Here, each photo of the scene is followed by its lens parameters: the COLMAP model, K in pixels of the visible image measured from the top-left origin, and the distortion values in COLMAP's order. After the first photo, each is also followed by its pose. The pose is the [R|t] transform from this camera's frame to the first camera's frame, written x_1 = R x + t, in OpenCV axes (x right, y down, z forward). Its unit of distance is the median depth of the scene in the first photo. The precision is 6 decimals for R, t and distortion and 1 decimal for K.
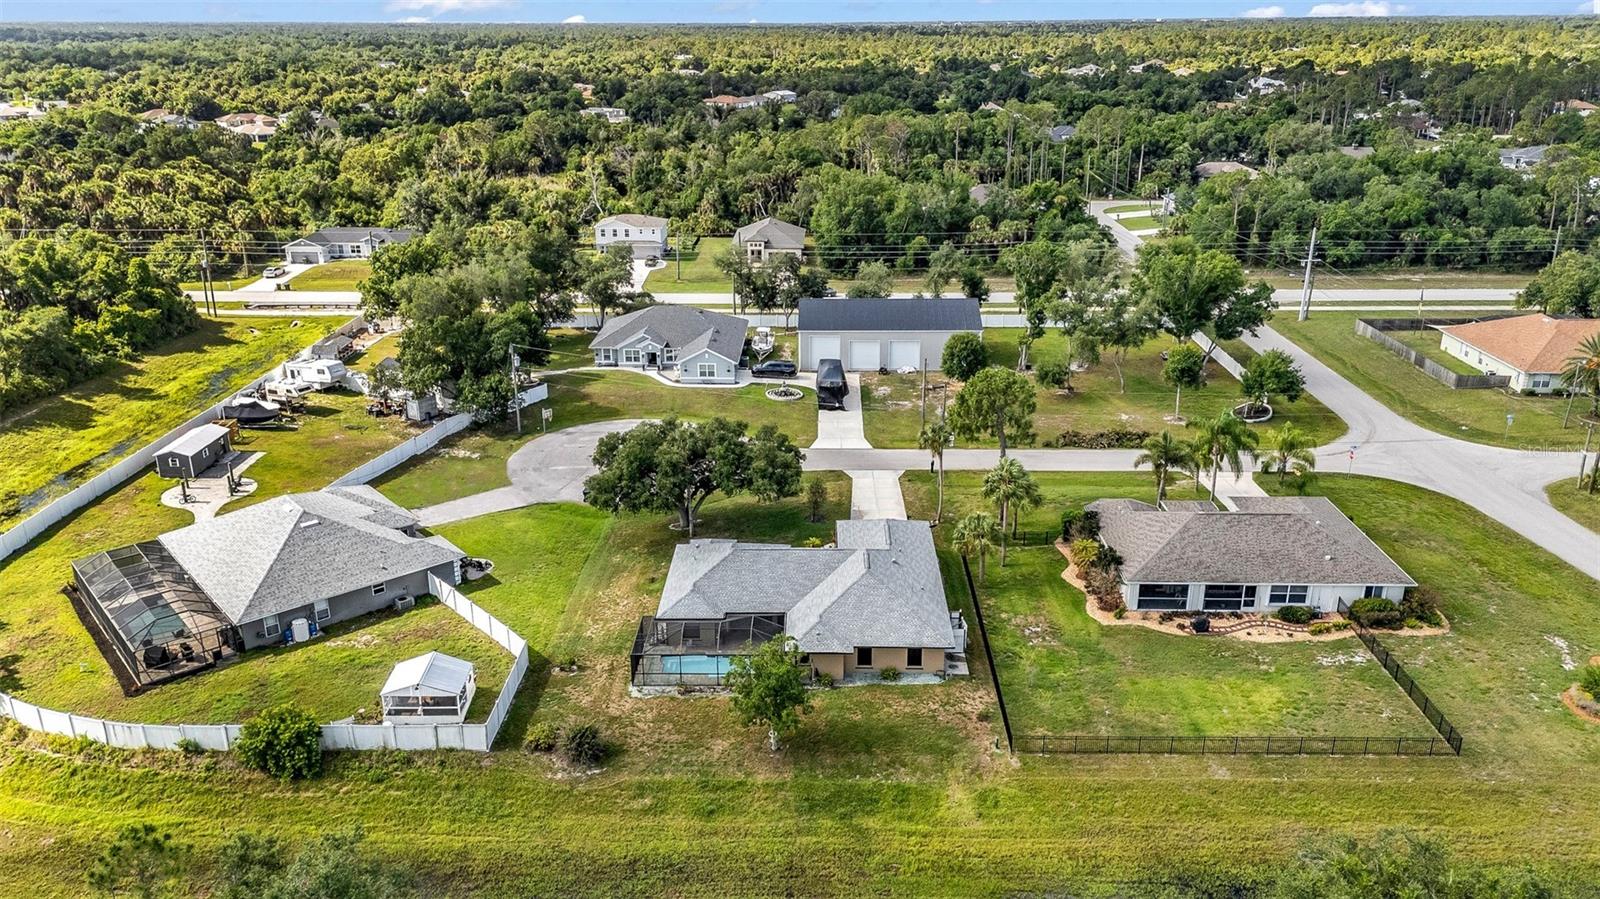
lens RADIAL K [[1171.0, 0, 800.6], [0, 1171.0, 455.0], [0, 0, 1]] dist [0.071158, -0.061584]
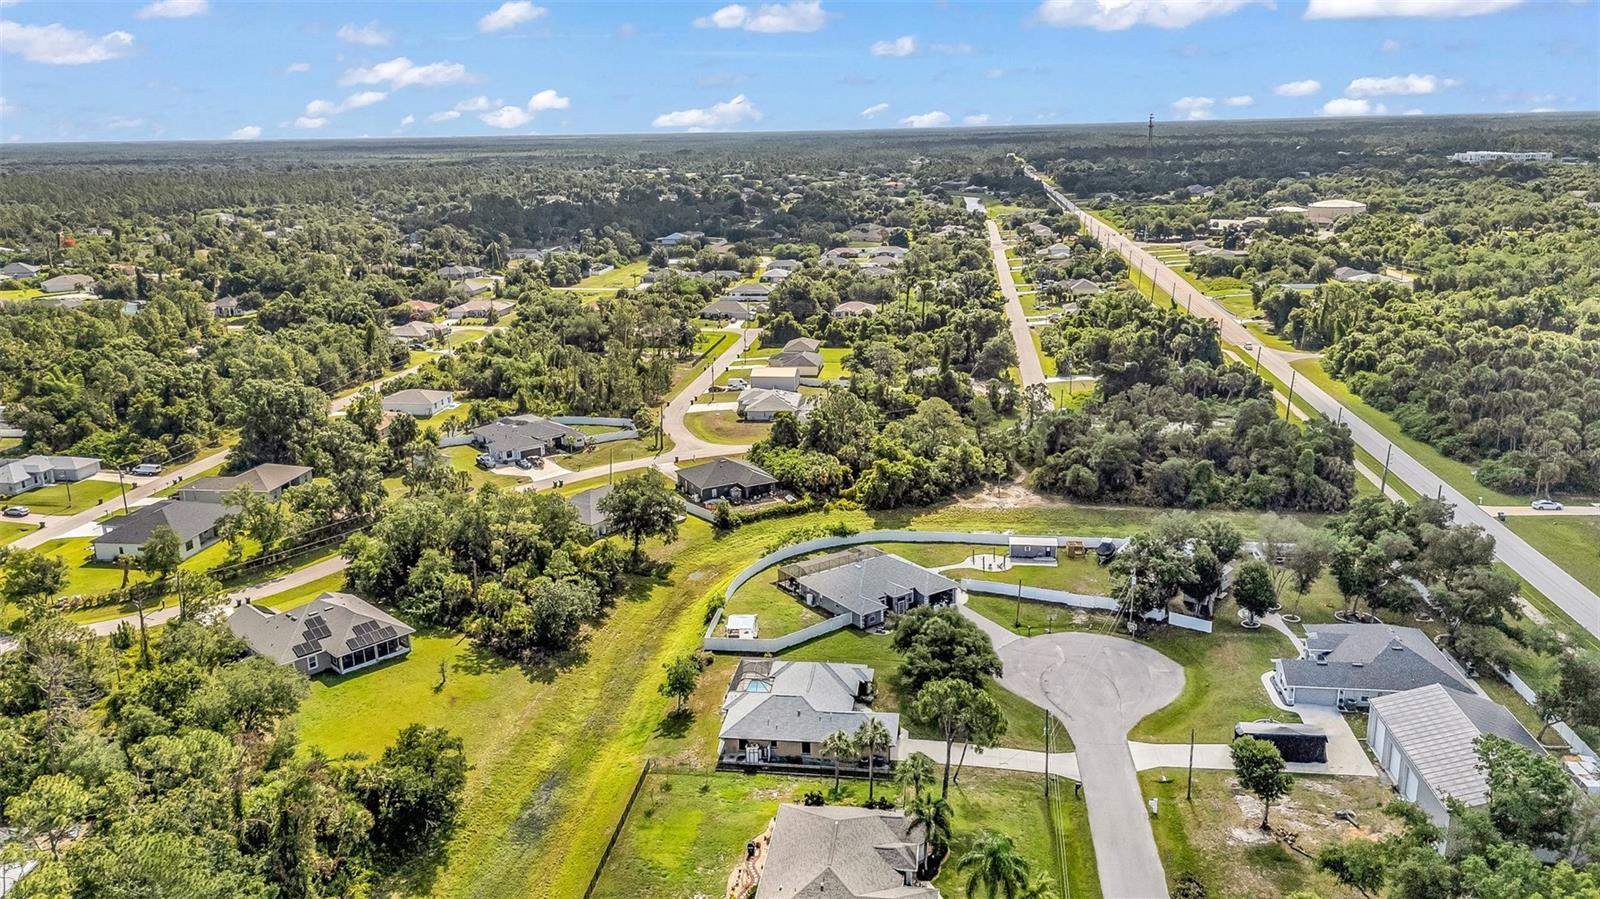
lens RADIAL K [[1171.0, 0, 800.6], [0, 1171.0, 455.0], [0, 0, 1]] dist [0.071158, -0.061584]
pose [[-0.111927, 0.273308, -0.955393, 1.093698], [-0.324545, 0.898658, 0.295100, -0.503926], [0.939225, 0.343097, -0.011883, 0.642118]]
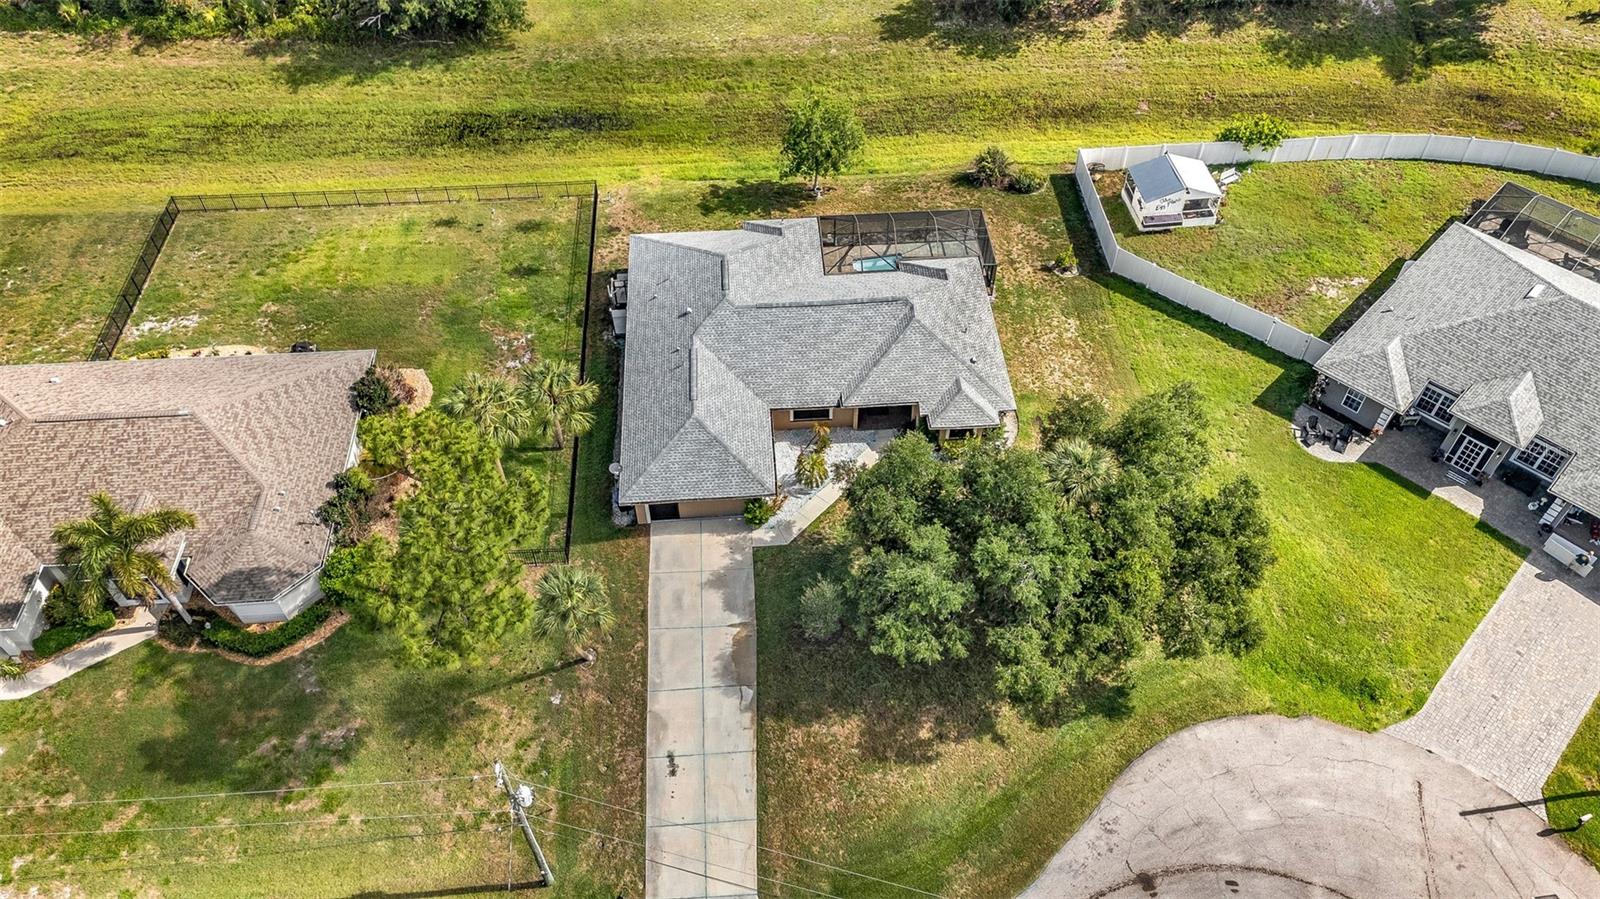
lens RADIAL K [[1176.8, 0, 801.5], [0, 1176.8, 442.0], [0, 0, 1]] dist [0.069274, -0.055785]
pose [[-0.996397, 0.067746, -0.051015, 0.037596], [-0.022958, 0.363623, 0.931263, -0.407123], [0.081639, 0.929080, -0.360758, 0.963092]]
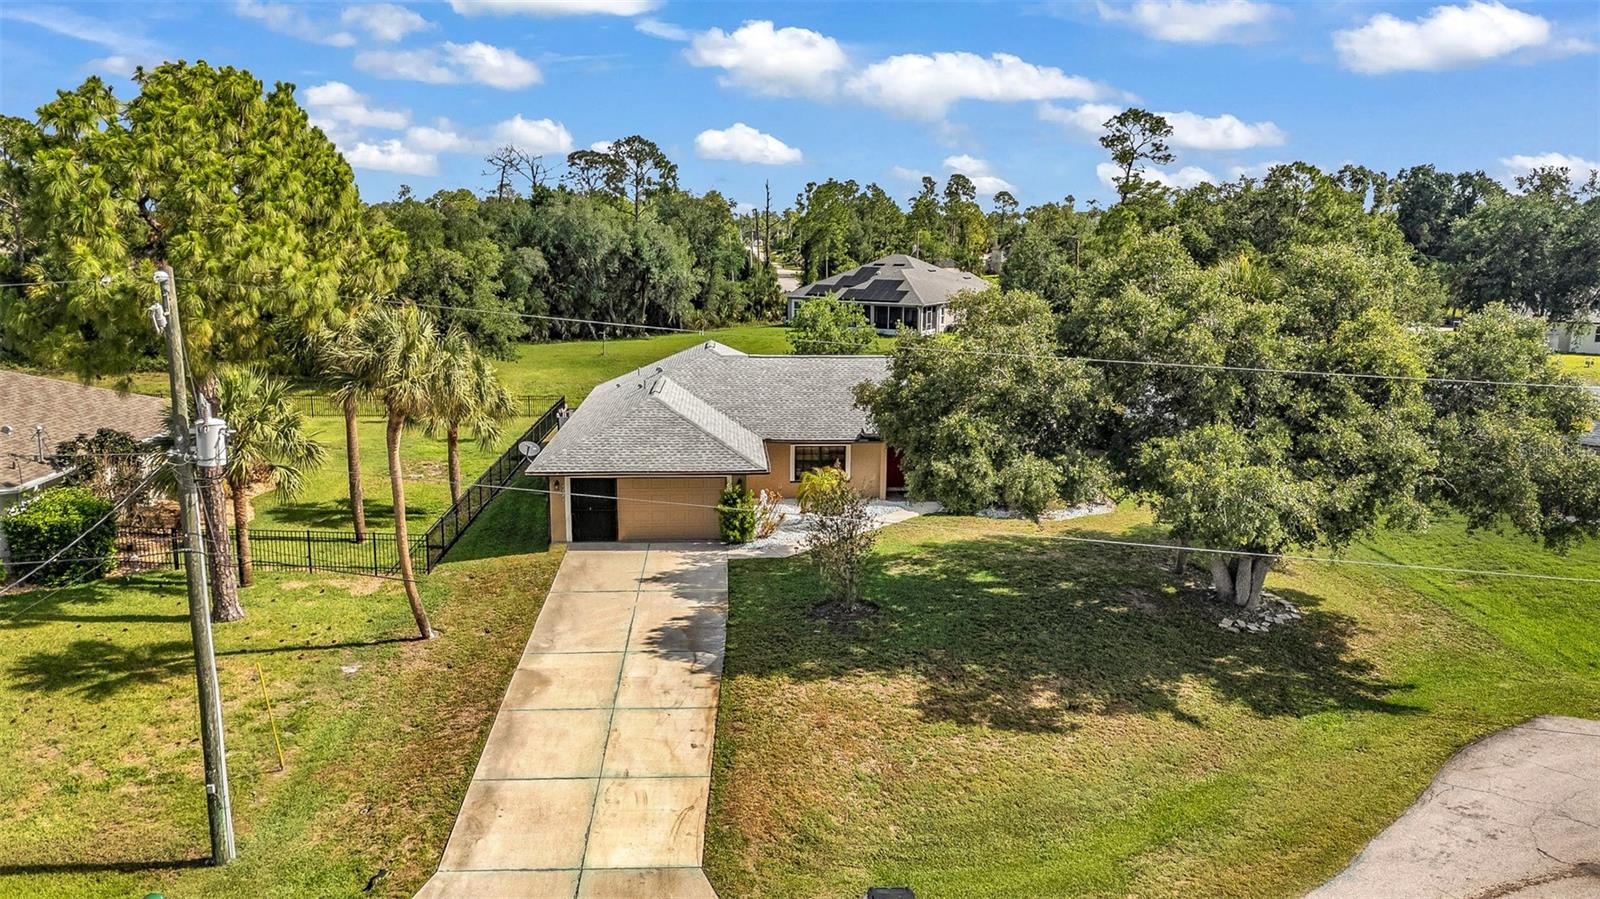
lens RADIAL K [[1170.0, 0, 801.2], [0, 1170.0, 452.2], [0, 0, 1]] dist [0.078068, -0.070726]
pose [[-0.996769, 0.009857, -0.079712, 0.040980], [-0.032575, 0.857547, 0.513373, -0.119004], [0.073417, 0.514311, -0.854456, 1.074355]]
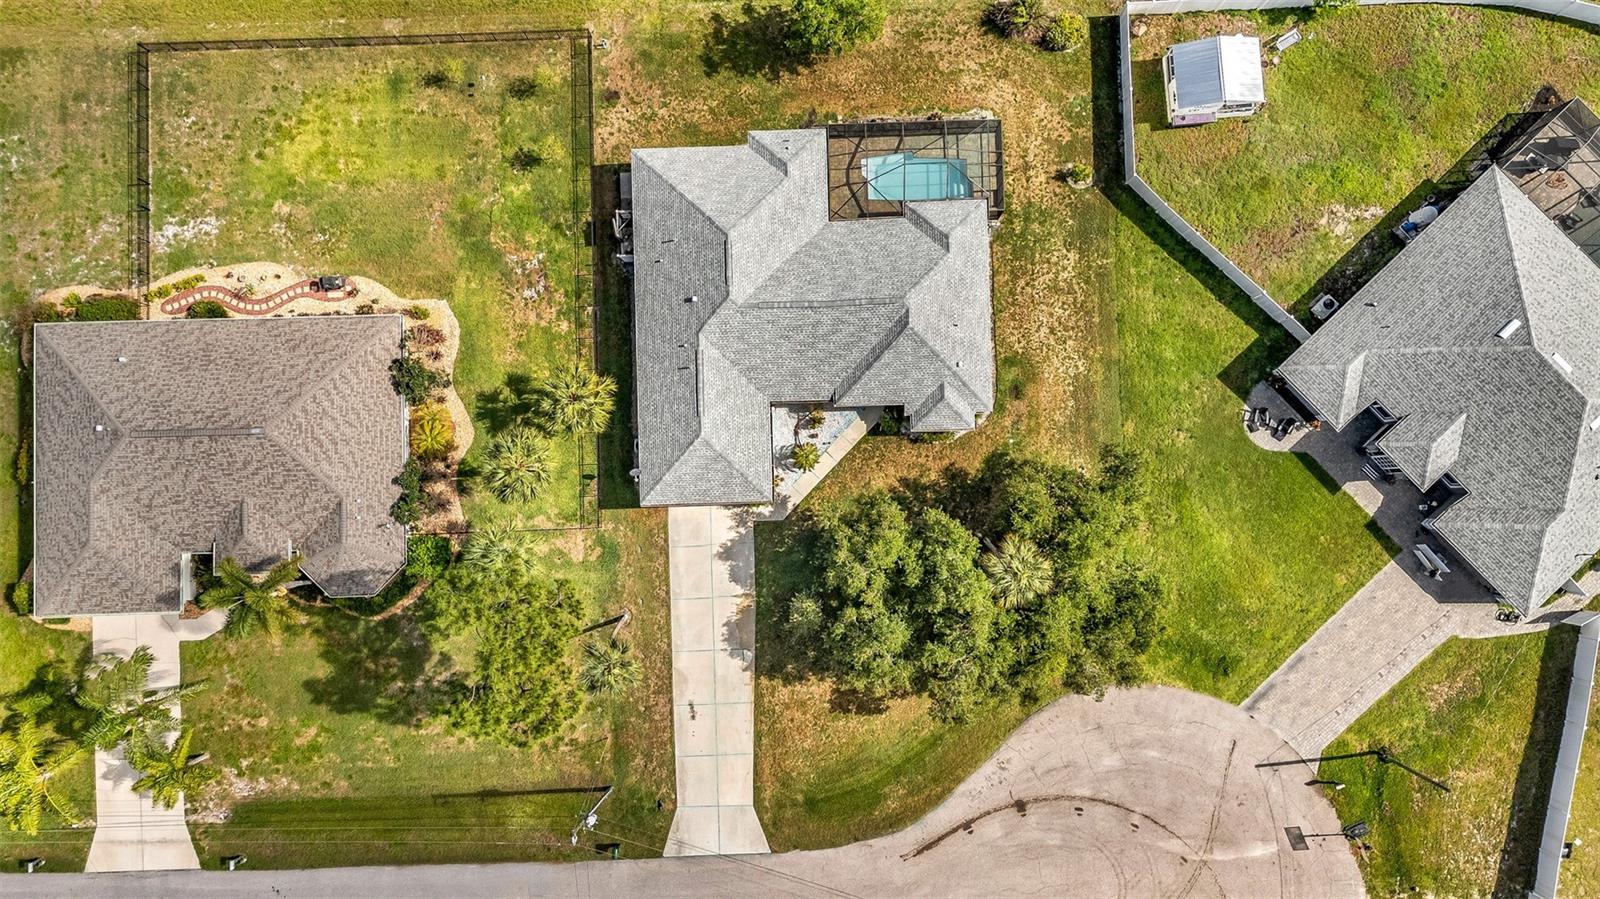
lens RADIAL K [[1171.0, 0, 800.6], [0, 1171.0, 455.0], [0, 0, 1]] dist [0.071158, -0.061584]
pose [[-0.998882, 0.045493, 0.012835, 0.003678], [-0.001707, -0.306059, 0.952011, -0.480236], [0.047238, 0.950925, 0.305795, 0.618514]]
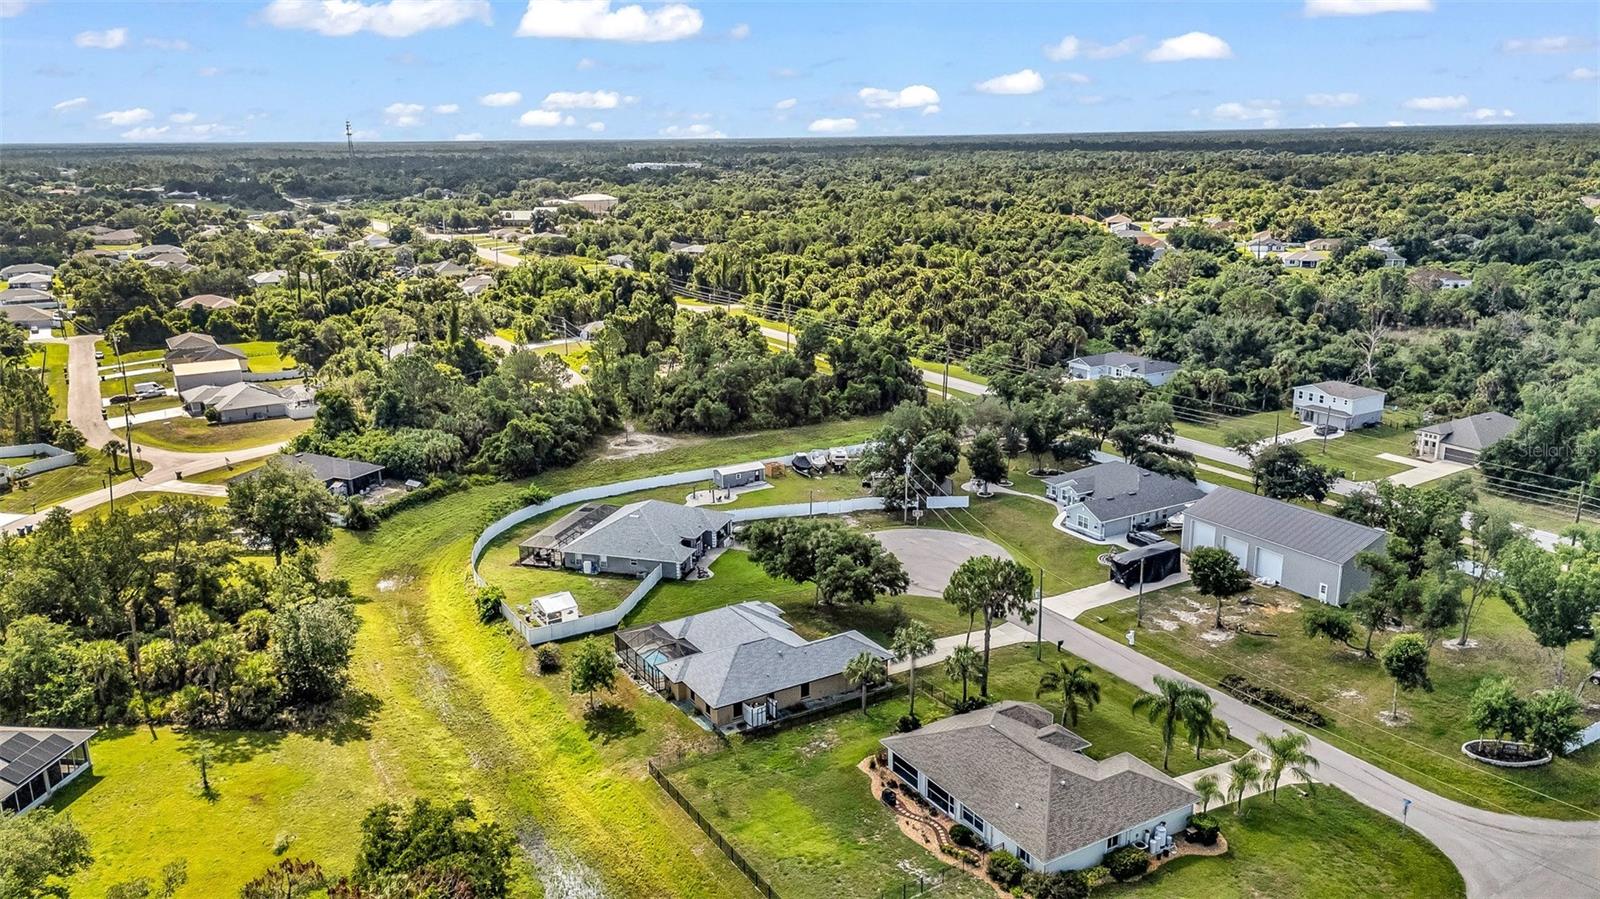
lens RADIAL K [[1171.0, 0, 800.6], [0, 1171.0, 455.0], [0, 0, 1]] dist [0.071158, -0.061584]
pose [[0.529960, 0.220719, -0.818795, 0.818375], [-0.284024, 0.955968, 0.073863, -0.166578], [0.799045, 0.193413, 0.569314, 0.148035]]
